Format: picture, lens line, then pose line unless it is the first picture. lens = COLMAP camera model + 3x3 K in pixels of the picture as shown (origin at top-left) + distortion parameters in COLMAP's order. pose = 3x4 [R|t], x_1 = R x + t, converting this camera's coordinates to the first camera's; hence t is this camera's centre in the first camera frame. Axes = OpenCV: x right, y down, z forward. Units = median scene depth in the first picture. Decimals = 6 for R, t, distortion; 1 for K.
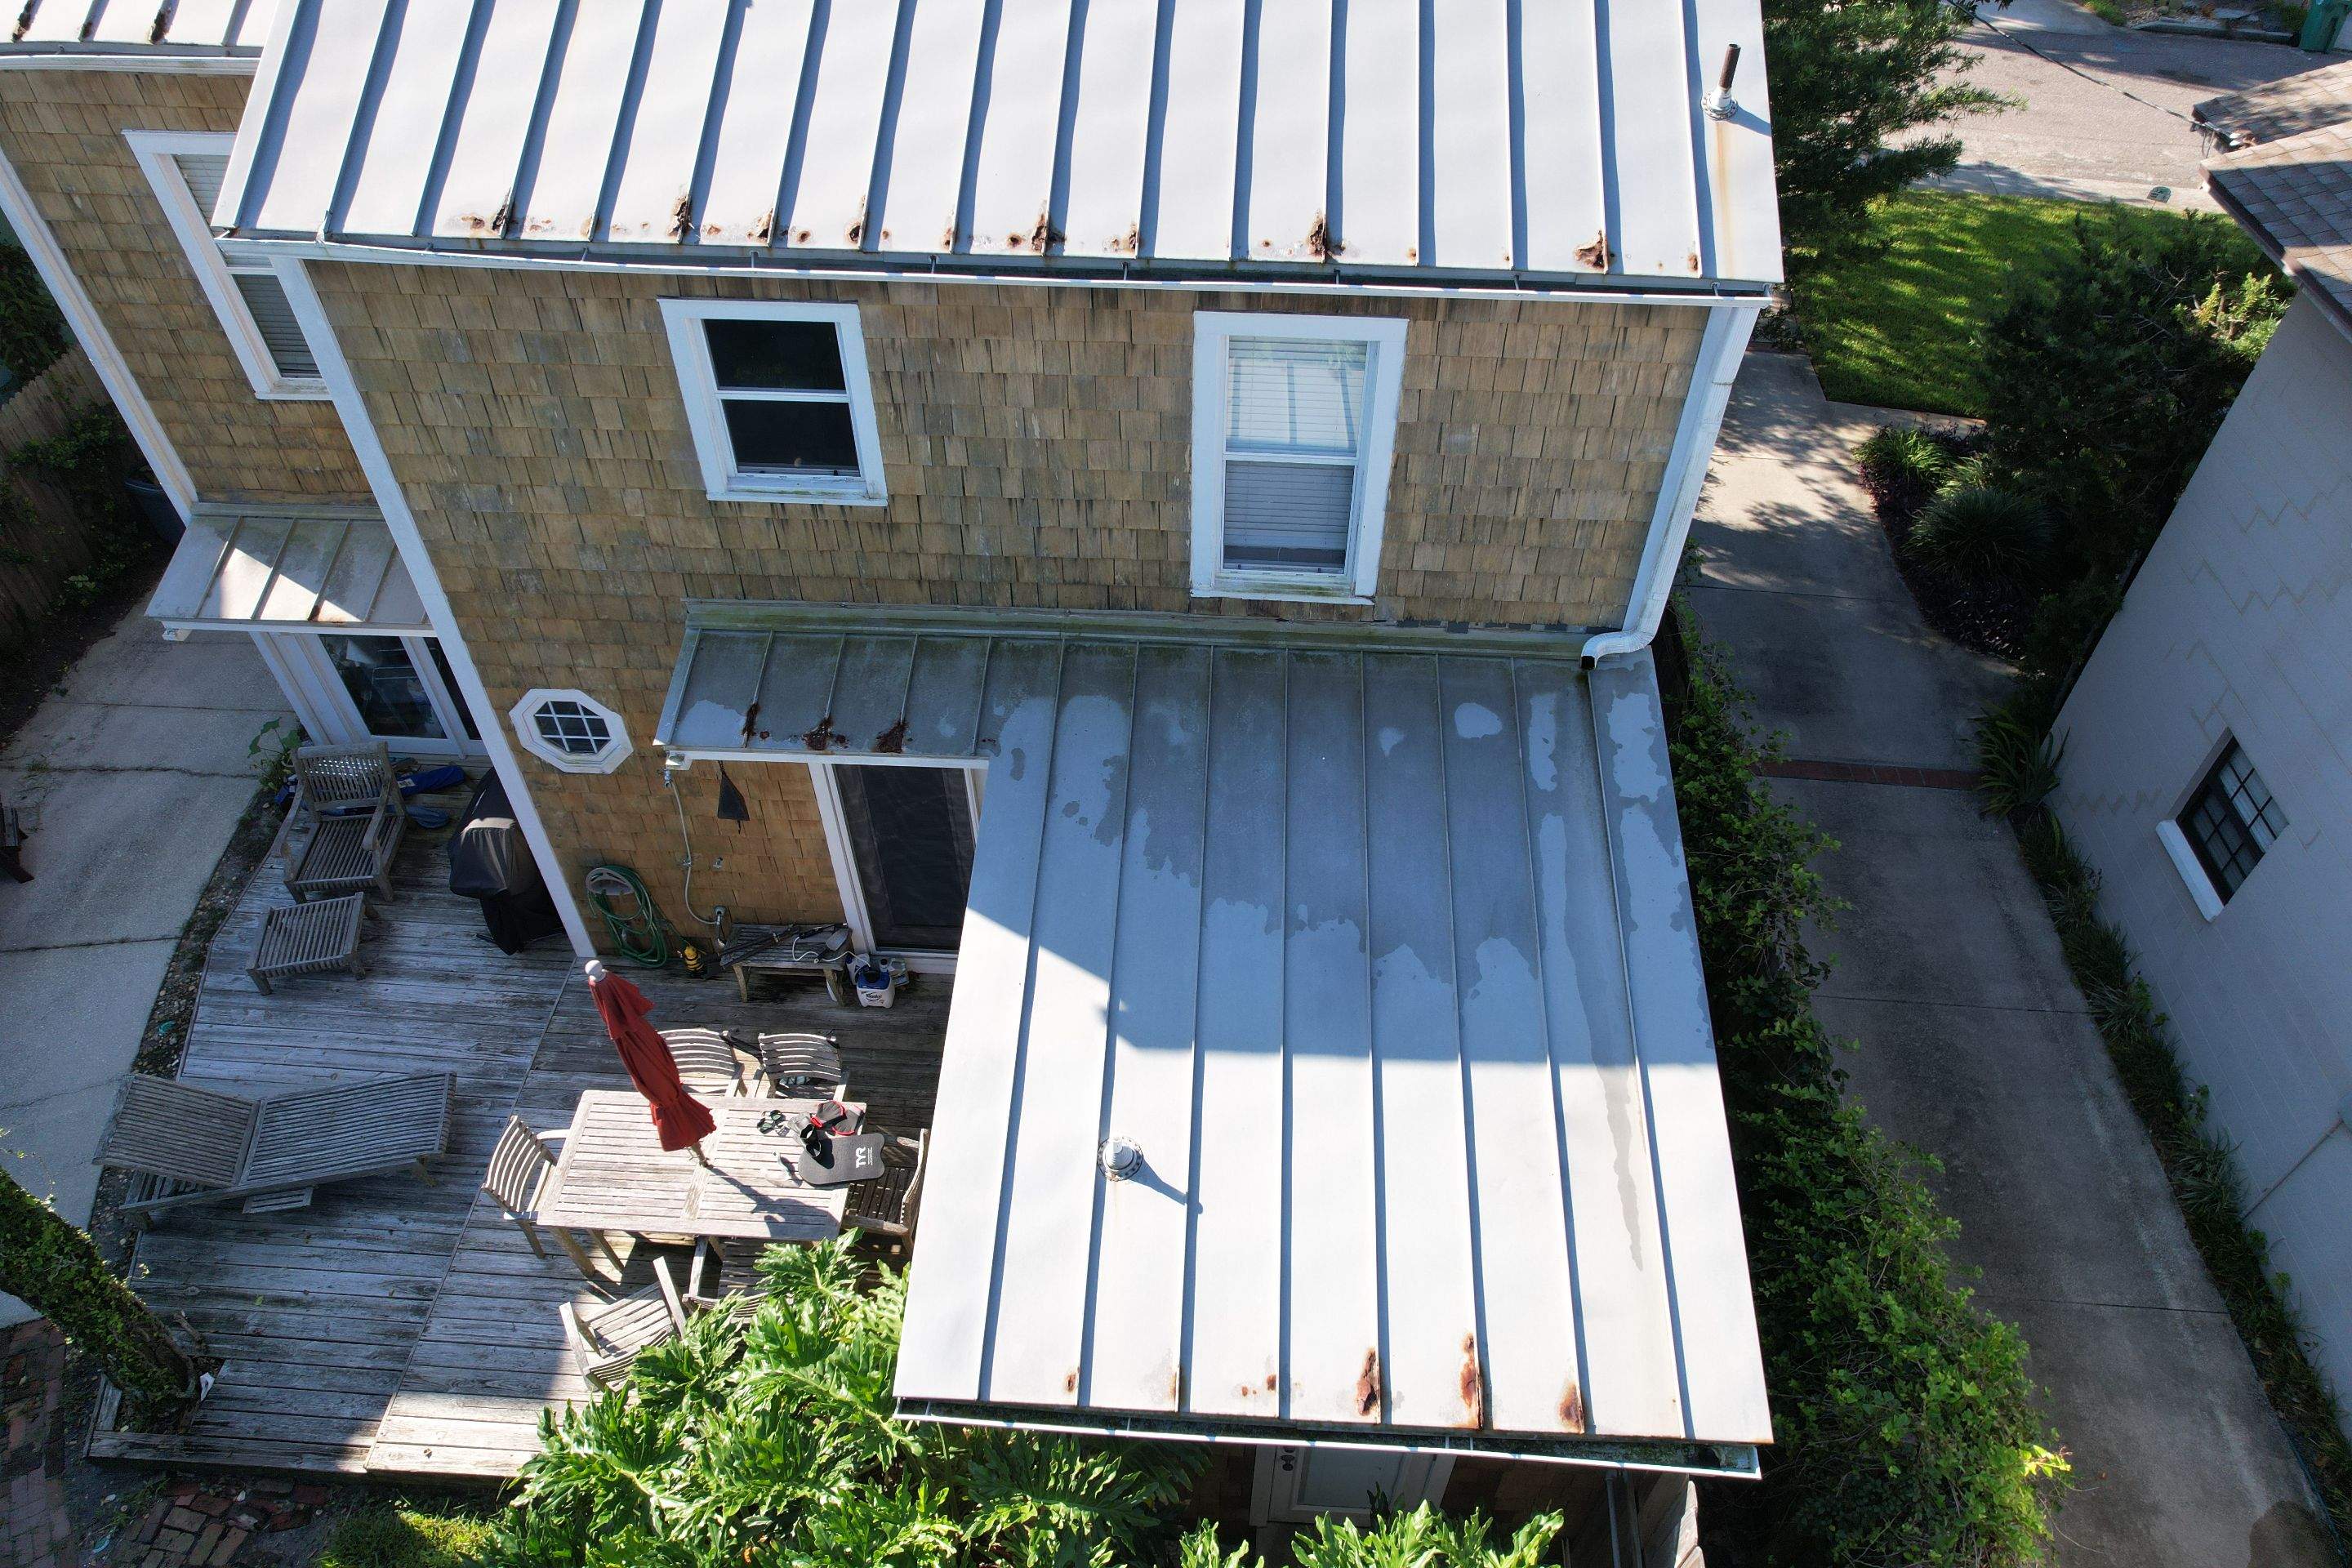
lens RADIAL K [[1499.1, 0, 1176.8], [0, 1499.1, 779.7], [0, 0, 1]] dist [-0.048382, 0.001106]
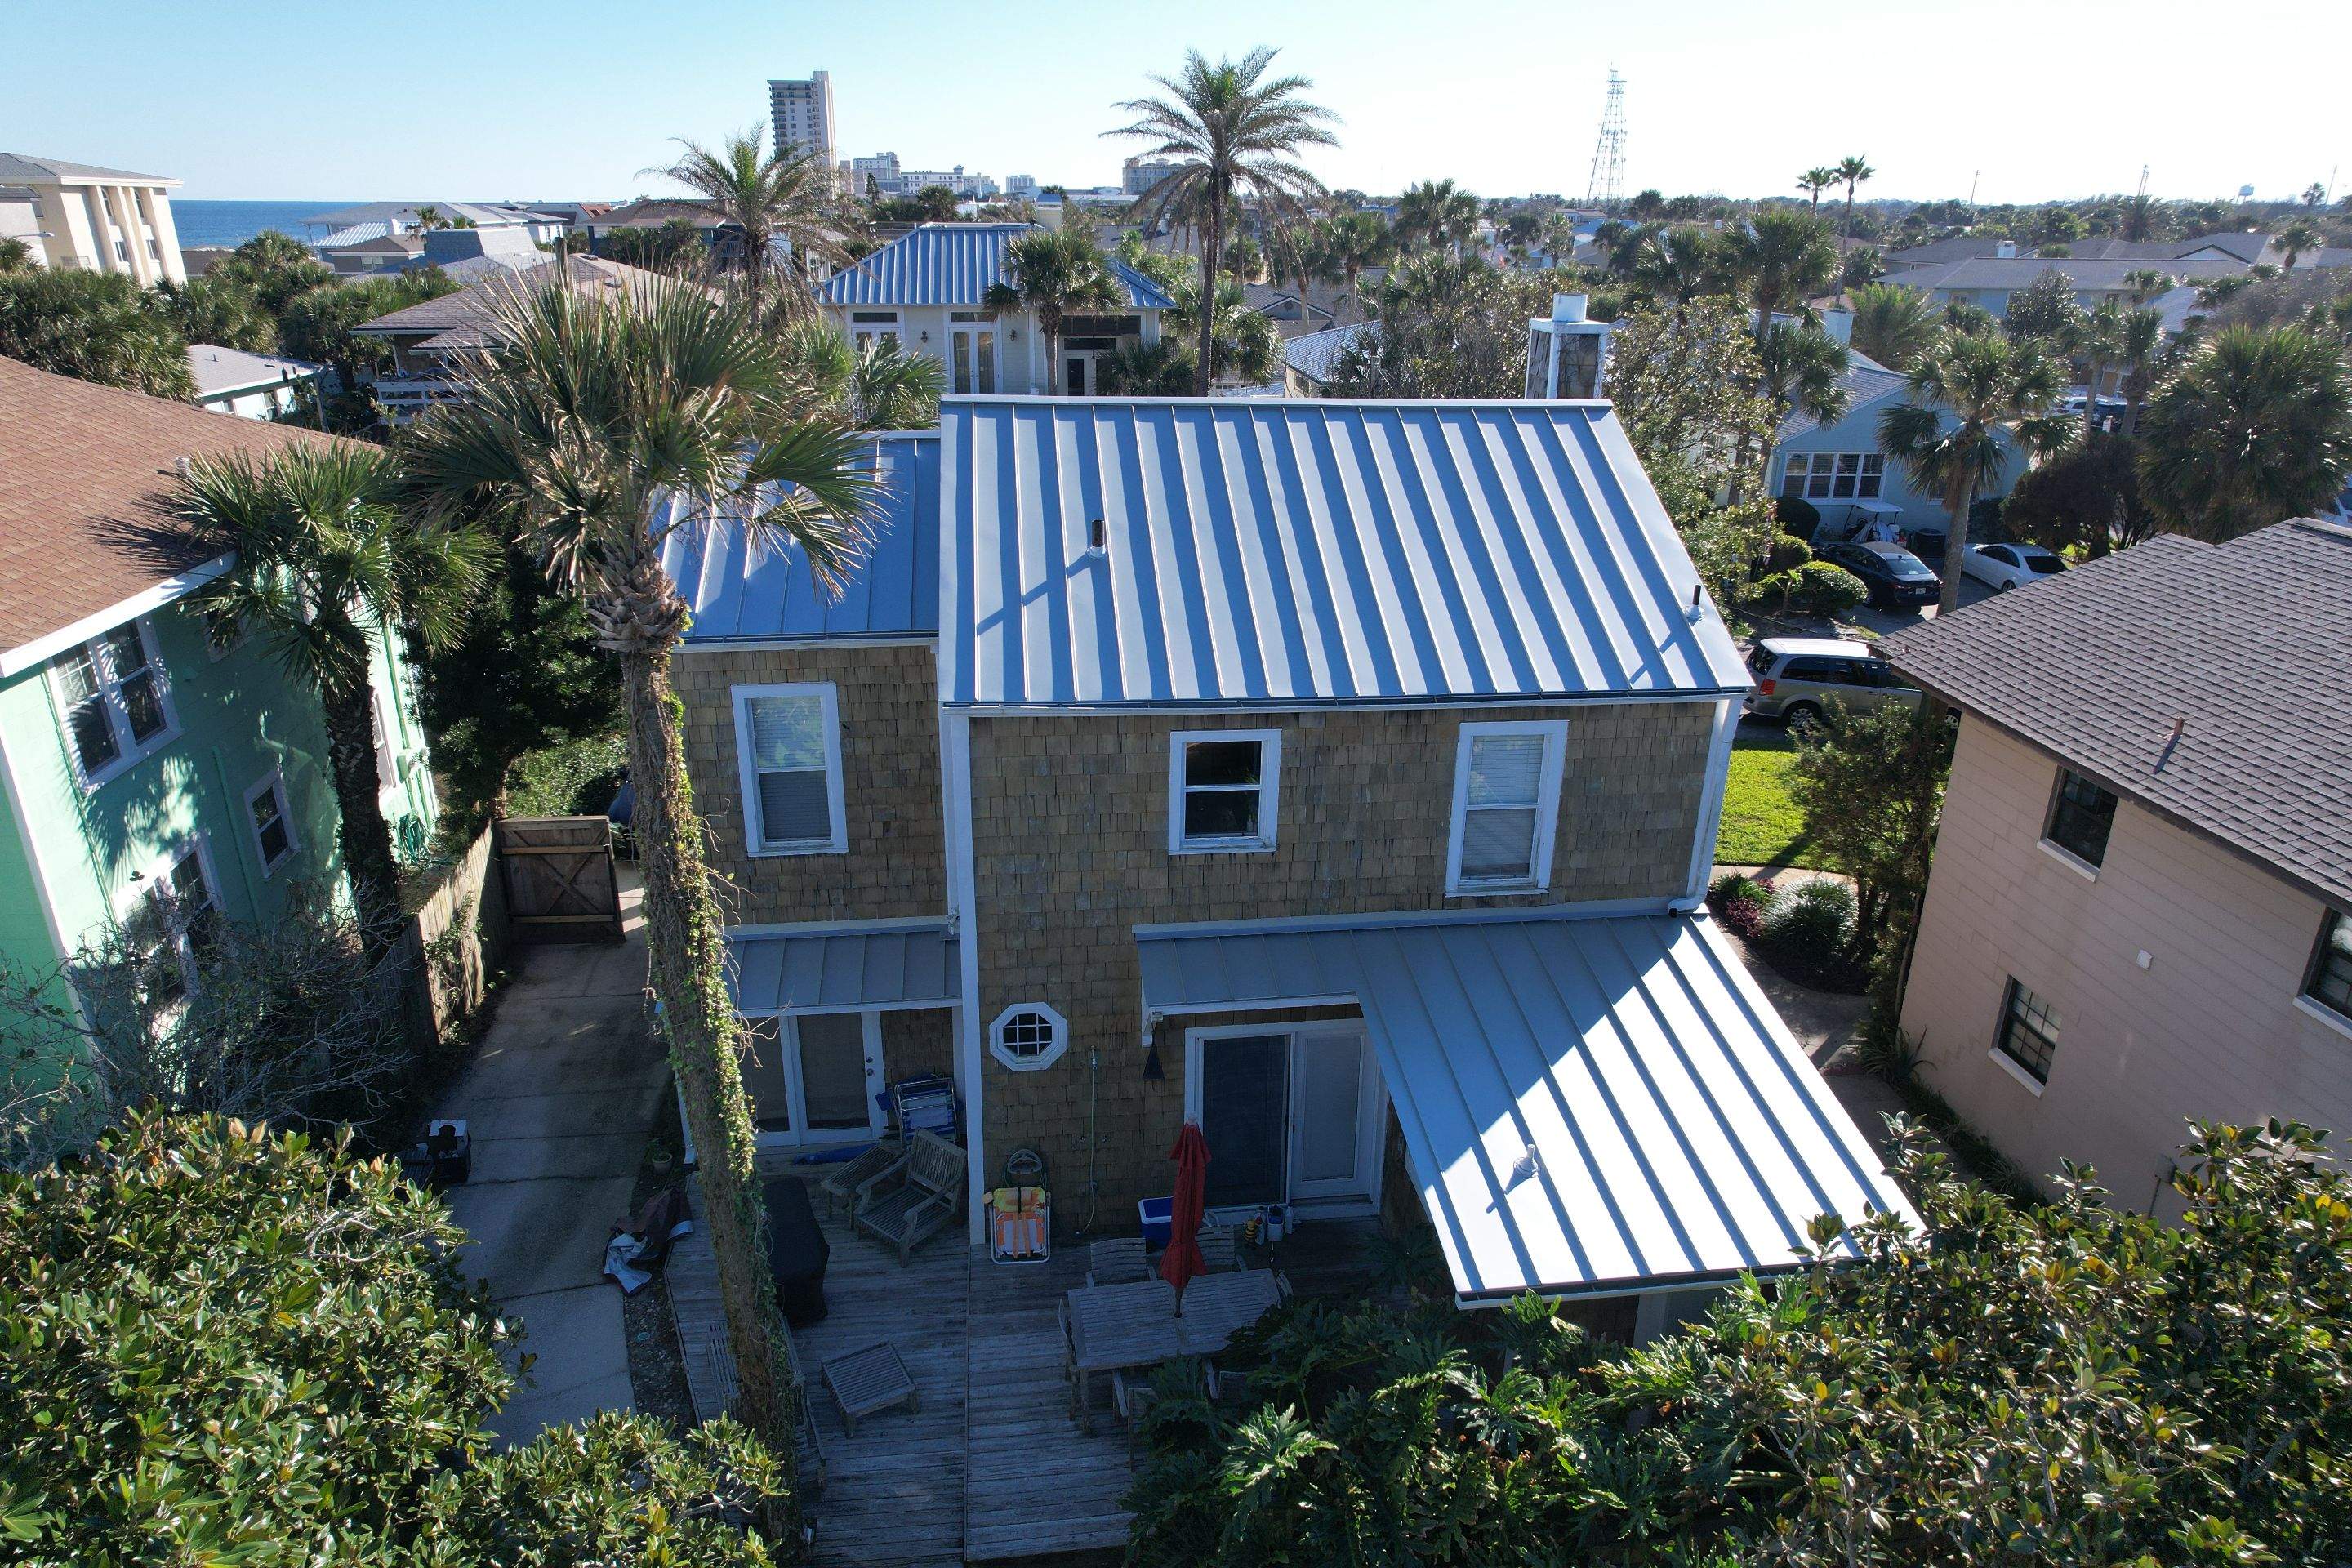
lens RADIAL K [[1499.1, 0, 1174.3], [0, 1499.1, 789.1], [0, 0, 1]] dist [-0.048382, 0.001106]
pose [[0.982506, -0.053918, 0.178257, -0.601948], [0.122701, 0.907467, -0.401806, 0.419461], [-0.140098, 0.416649, 0.898207, -0.537147]]
